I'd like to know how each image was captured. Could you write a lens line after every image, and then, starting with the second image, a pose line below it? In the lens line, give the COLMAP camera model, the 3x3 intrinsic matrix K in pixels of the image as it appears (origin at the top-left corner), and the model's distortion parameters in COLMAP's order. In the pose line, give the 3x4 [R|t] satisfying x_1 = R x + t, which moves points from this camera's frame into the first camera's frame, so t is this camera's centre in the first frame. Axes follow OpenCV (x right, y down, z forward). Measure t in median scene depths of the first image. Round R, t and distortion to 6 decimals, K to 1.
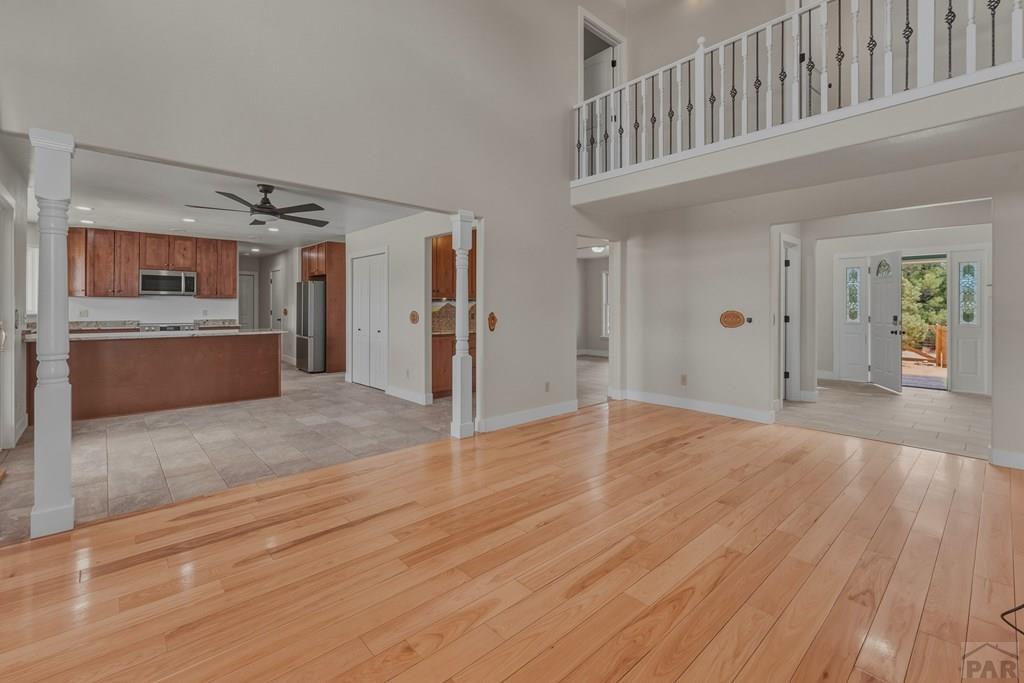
lens RADIAL K [[446.2, 0, 509.5], [0, 446.2, 306.1], [0, 0, 1]] dist [-0.002814, -0.000259]
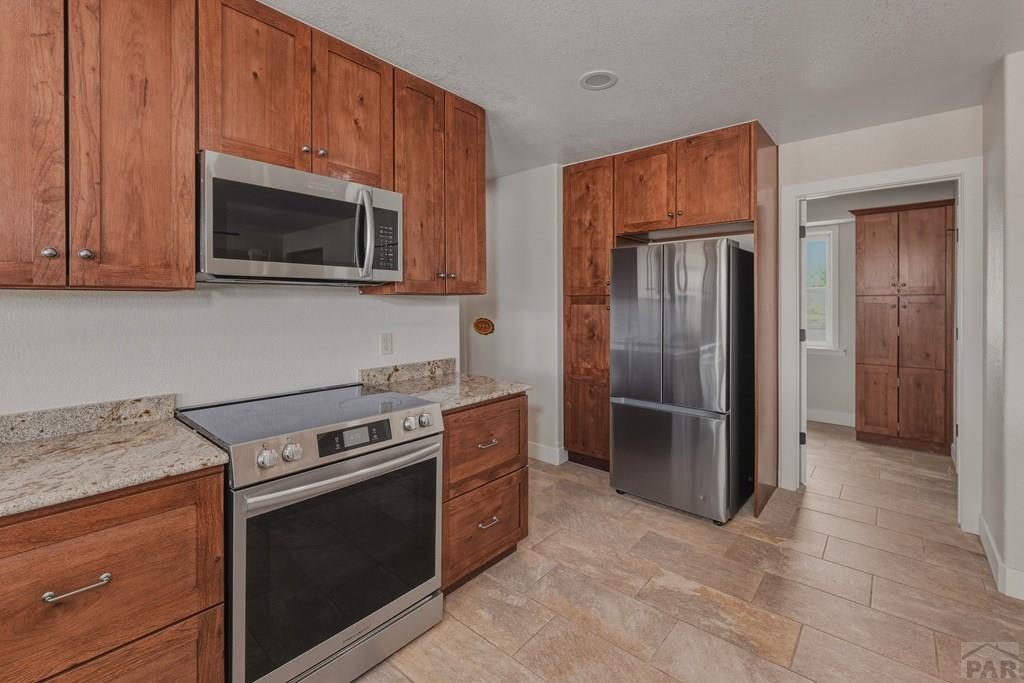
lens RADIAL K [[444.9, 0, 510.3], [0, 444.9, 303.2], [0, 0, 1]] dist [0.001273, -0.000073]
pose [[0.993091, -0.008175, 0.117058, -0.705725], [0.007965, 0.999966, 0.002260, -0.013401], [-0.117073, -0.001312, 0.993122, 0.772605]]
